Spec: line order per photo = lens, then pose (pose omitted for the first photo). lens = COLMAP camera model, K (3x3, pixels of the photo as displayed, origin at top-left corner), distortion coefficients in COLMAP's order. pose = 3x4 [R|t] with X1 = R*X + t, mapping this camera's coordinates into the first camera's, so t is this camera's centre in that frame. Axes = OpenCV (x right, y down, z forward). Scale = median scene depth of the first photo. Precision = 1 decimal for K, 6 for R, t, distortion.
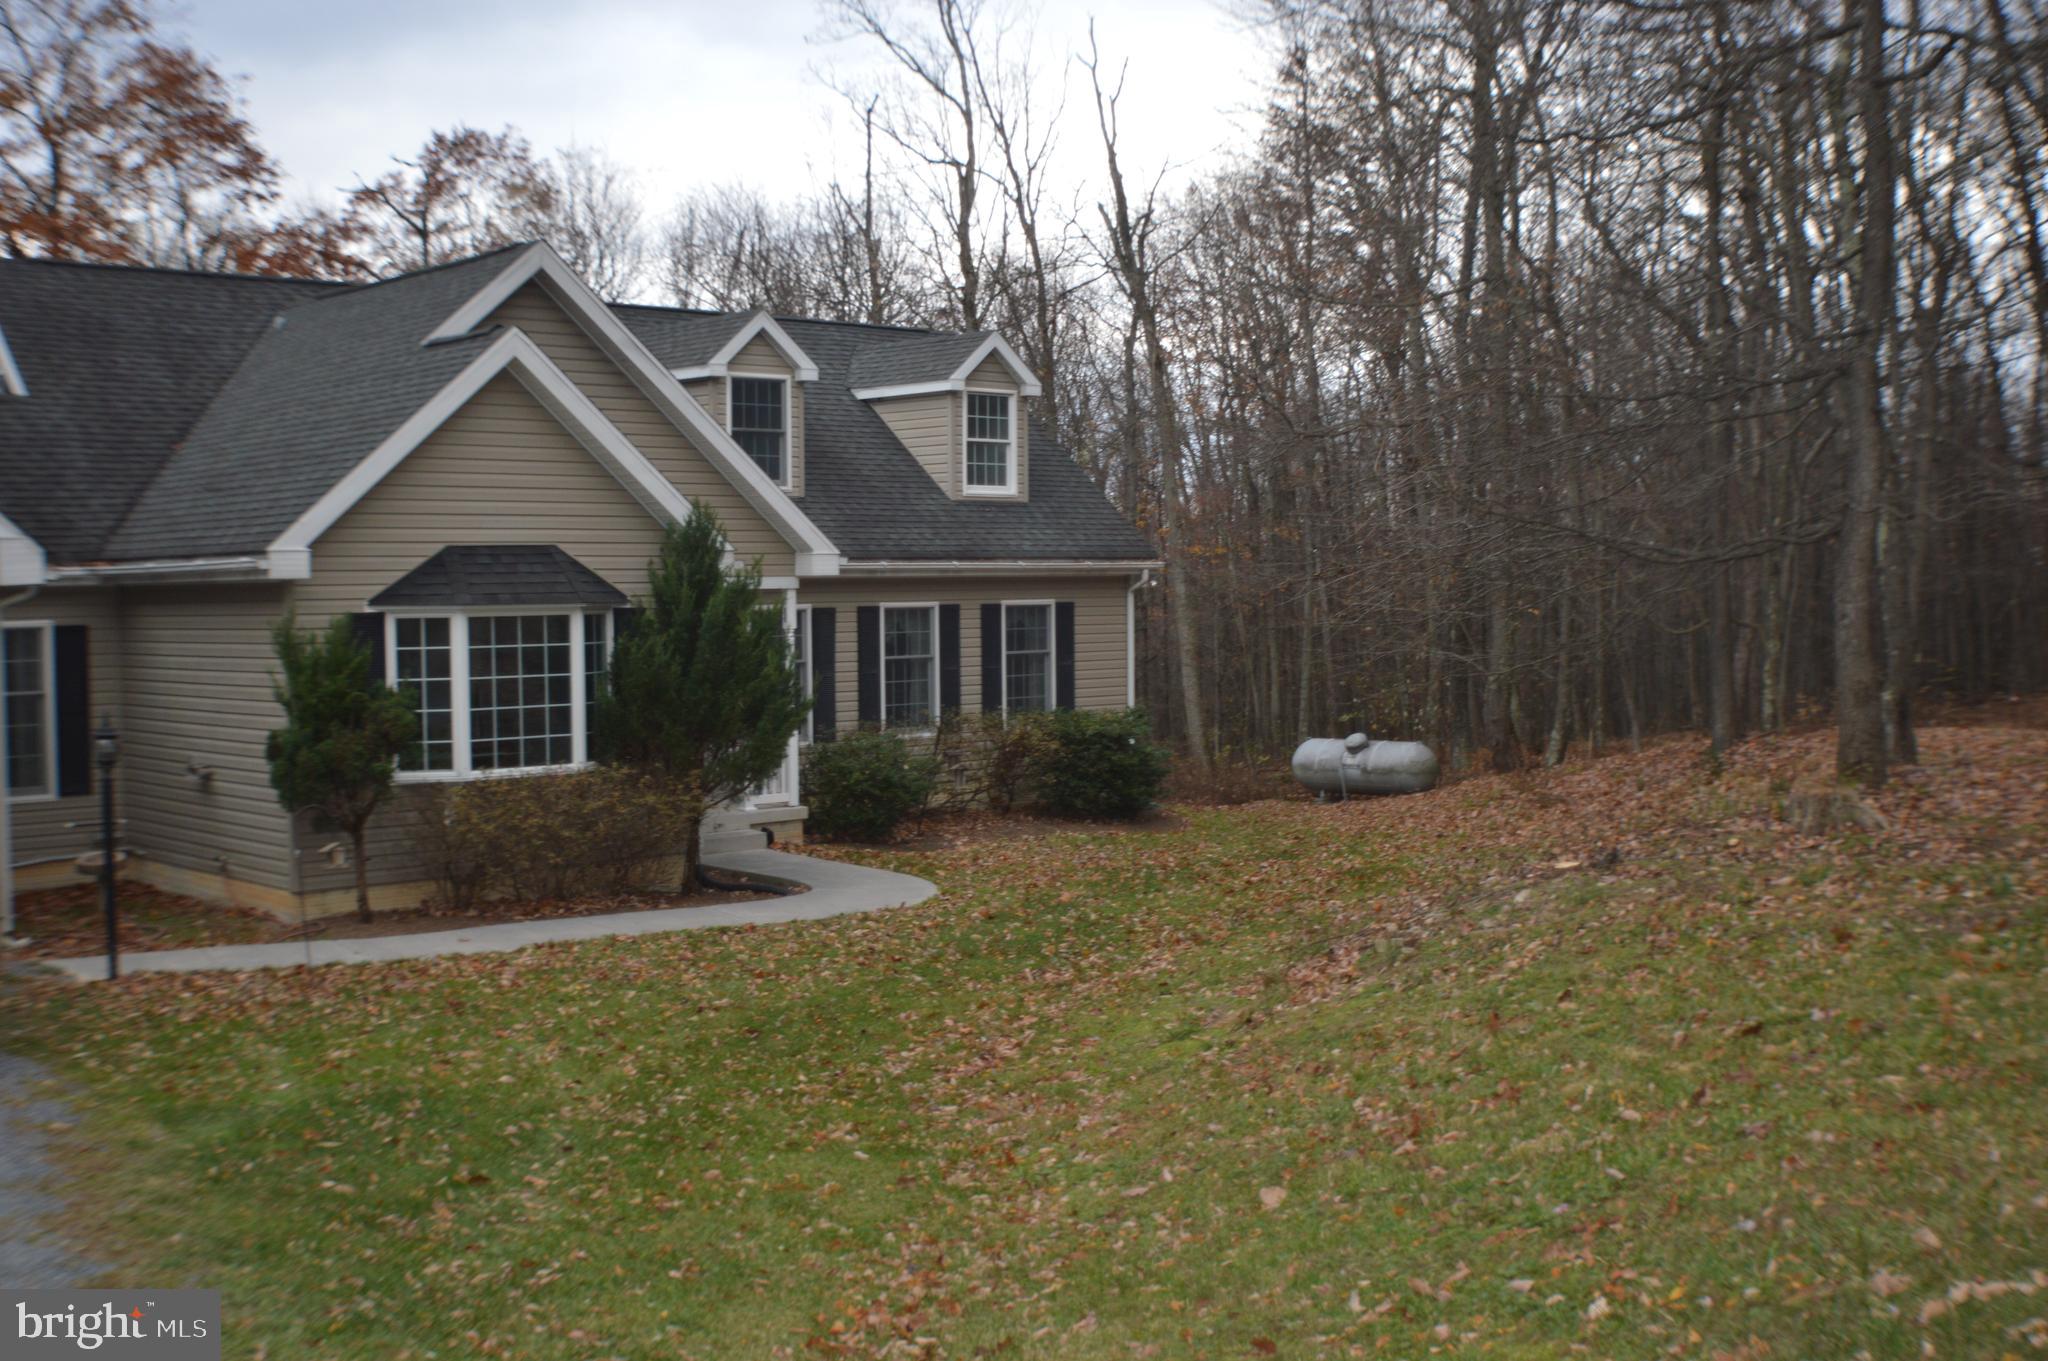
lens RADIAL K [[2232.6, 0, 1024.0], [0, 2232.6, 680.5], [0, 0, 1]] dist [-0.155122, -0.005300]
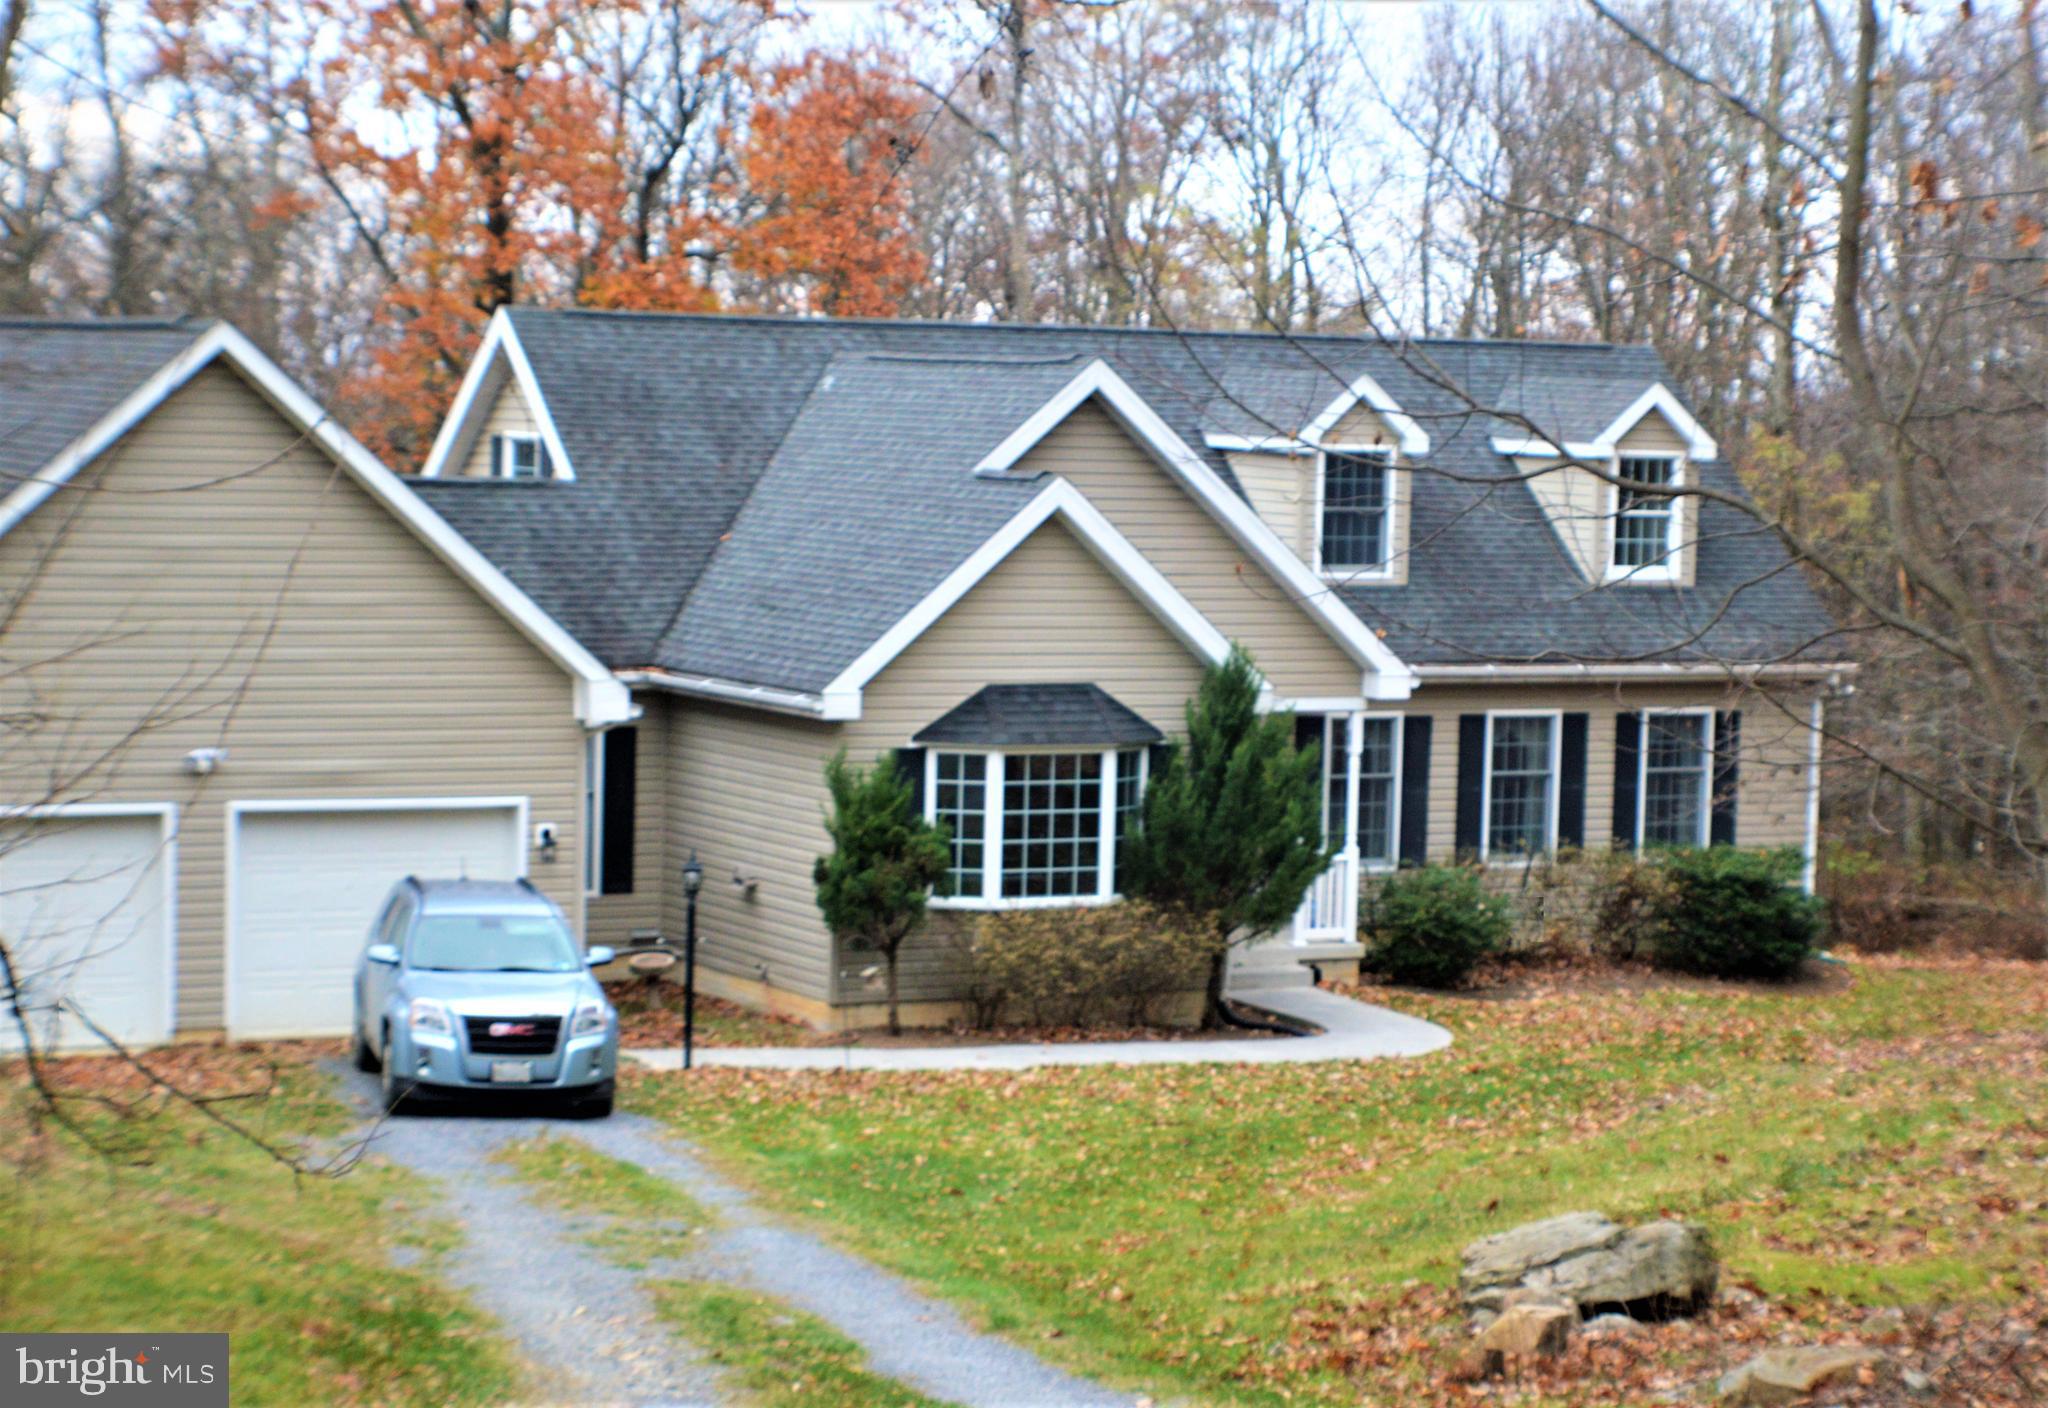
lens RADIAL K [[4933.6, 0, 1024.0], [0, 4933.6, 704.0], [0, 0, 1]] dist [-0.082040, -0.270705]
pose [[0.963578, 0.055900, -0.261520, 0.370163], [-0.048389, 0.998212, 0.035077, -0.134889], [0.263014, -0.021145, 0.964560, -1.262055]]
